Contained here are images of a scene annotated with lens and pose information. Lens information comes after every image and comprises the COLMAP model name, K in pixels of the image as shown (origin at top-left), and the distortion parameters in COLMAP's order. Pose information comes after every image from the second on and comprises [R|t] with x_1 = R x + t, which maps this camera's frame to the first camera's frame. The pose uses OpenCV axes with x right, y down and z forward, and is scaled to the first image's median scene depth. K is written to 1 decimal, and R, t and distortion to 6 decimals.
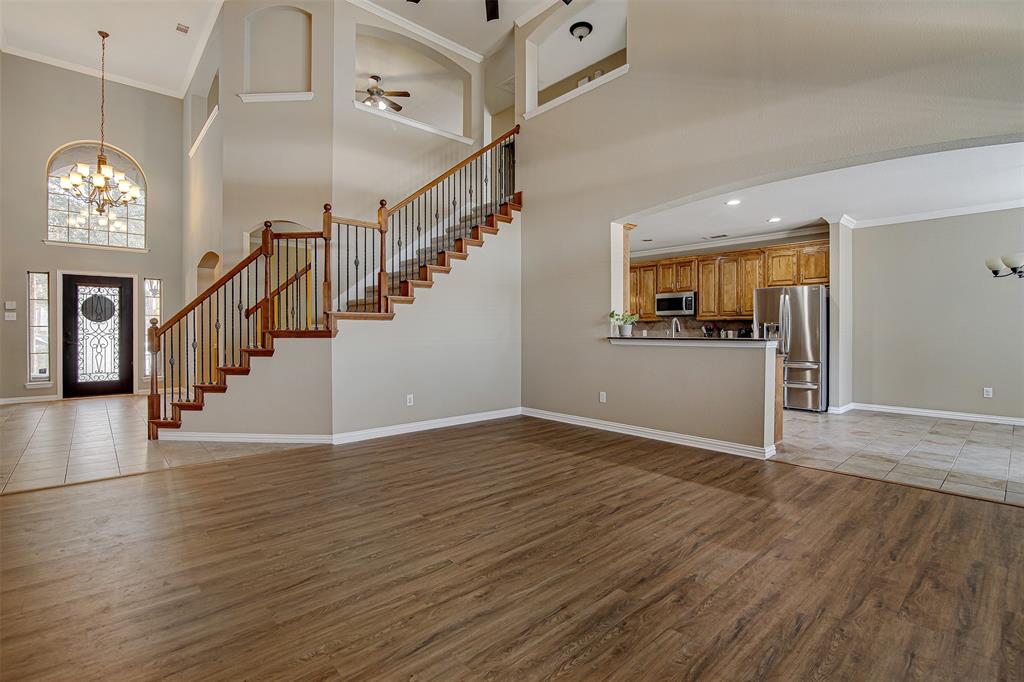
lens RADIAL K [[473.9, 0, 511.2], [0, 473.9, 333.8], [0, 0, 1]] dist [-0.017988, 0.000183]
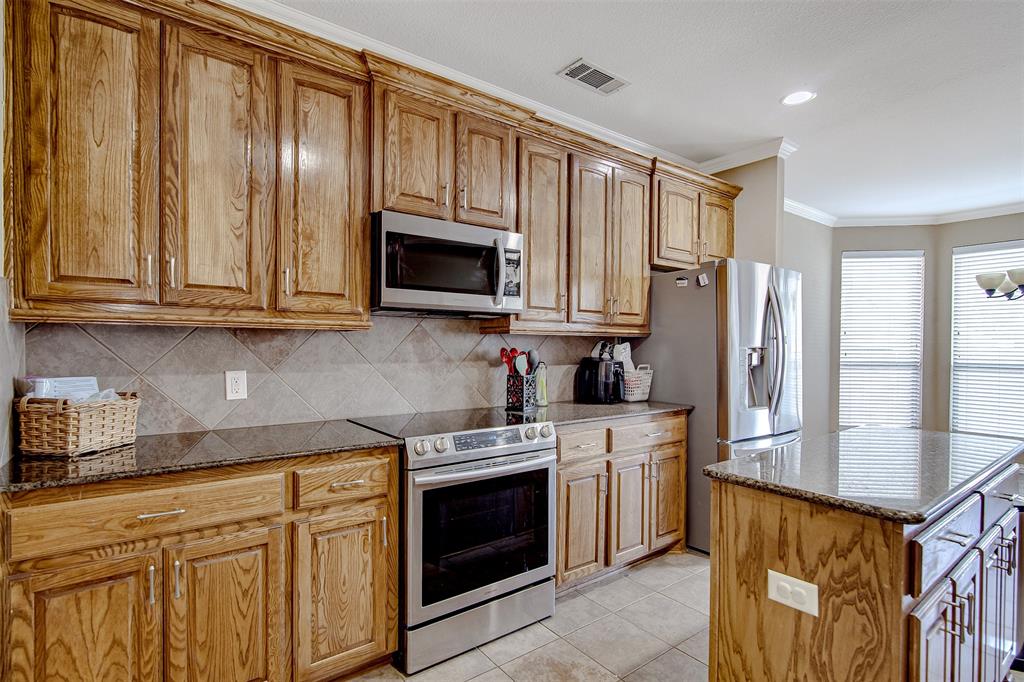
lens RADIAL K [[470.3, 0, 509.6], [0, 470.3, 345.7], [0, 0, 1]] dist [-0.001071, 0.000123]
pose [[0.118893, 0.001247, 0.992906, 0.251830], [0.007314, 0.999971, -0.002132, -0.052179], [-0.992880, 0.007515, 0.118880, 2.406786]]
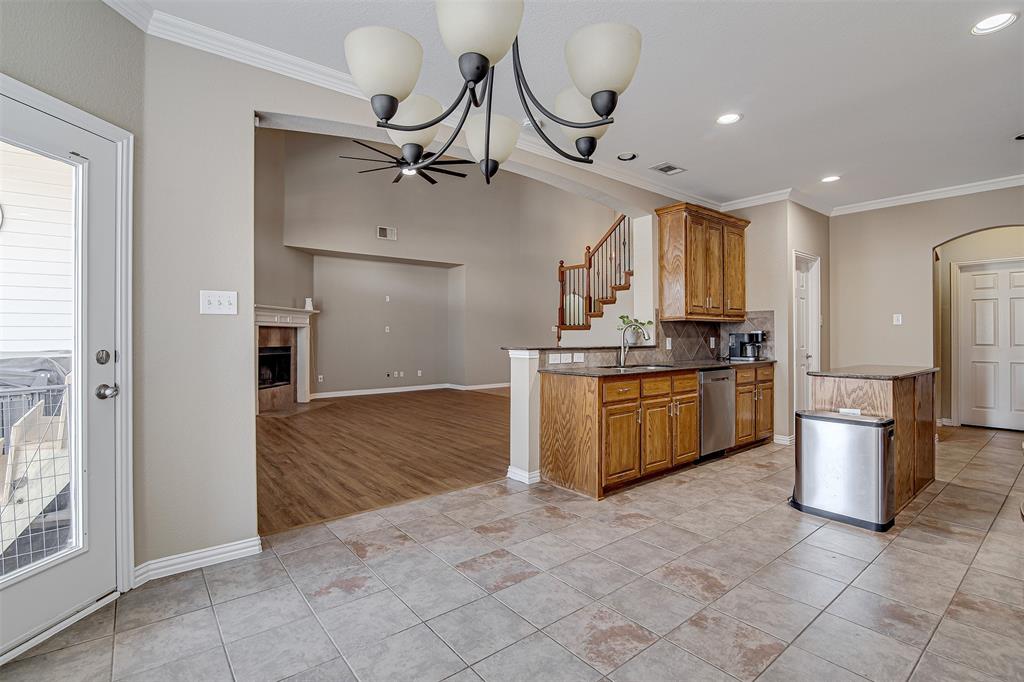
lens RADIAL K [[473.9, 0, 511.2], [0, 473.9, 333.8], [0, 0, 1]] dist [-0.017988, 0.000183]
pose [[-0.059164, -0.005353, -0.998234, 1.847431], [-0.007396, 0.999961, -0.004924, -0.013797], [0.998221, 0.007092, -0.059201, 1.329959]]
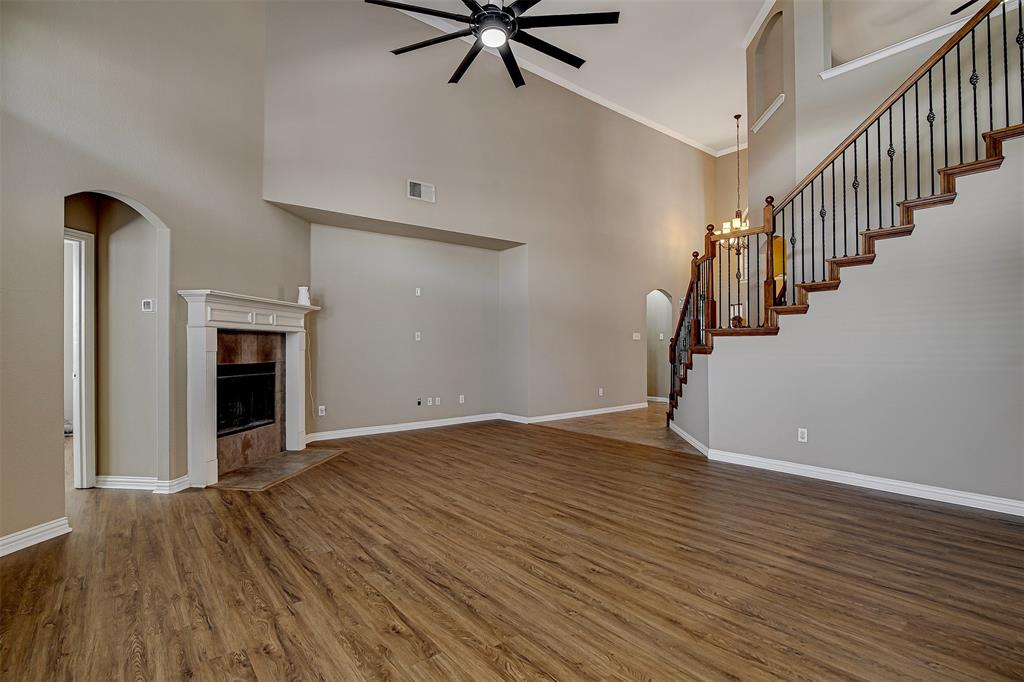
lens RADIAL K [[486.7, 0, 512.4], [0, 486.7, 345.9], [0, 0, 1]] dist [-0.020320, 0.000270]
pose [[-0.053626, -0.000920, -0.998561, 1.004275], [-0.006377, 0.999980, -0.000579, -0.010394], [0.998541, 0.006337, -0.053631, 0.899455]]
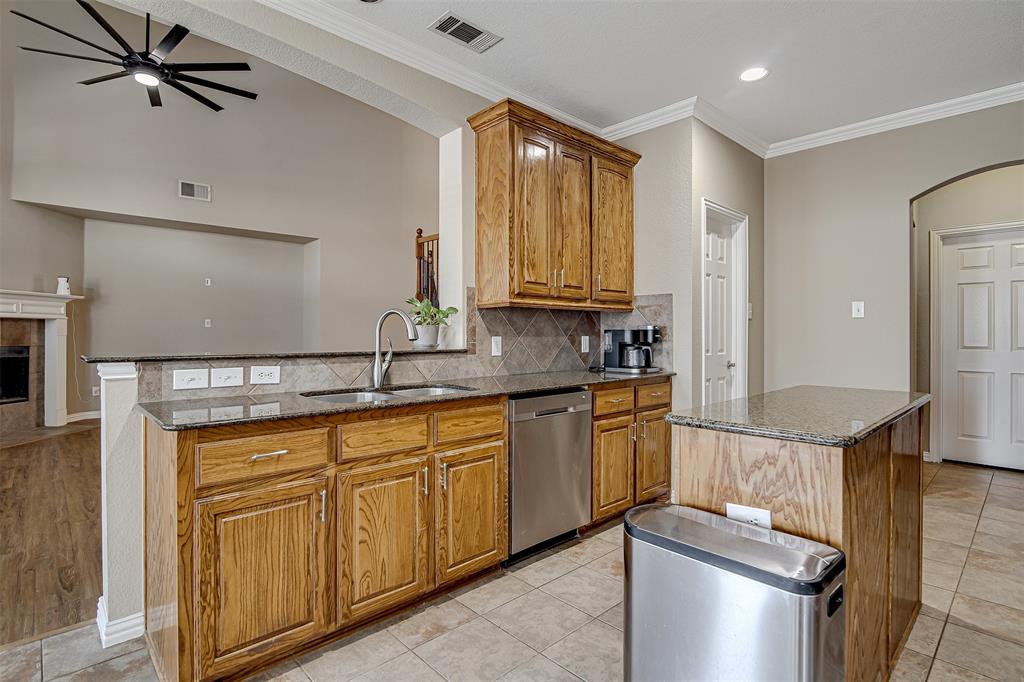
lens RADIAL K [[501.9, 0, 511.1], [0, 501.9, 332.0], [0, 0, 1]] dist [-0.017545, 0.000710]
pose [[0.020532, -0.002762, -0.999785, 1.286187], [-0.010999, 0.999935, -0.002988, -0.017916], [0.999729, 0.011058, 0.020501, 1.742215]]
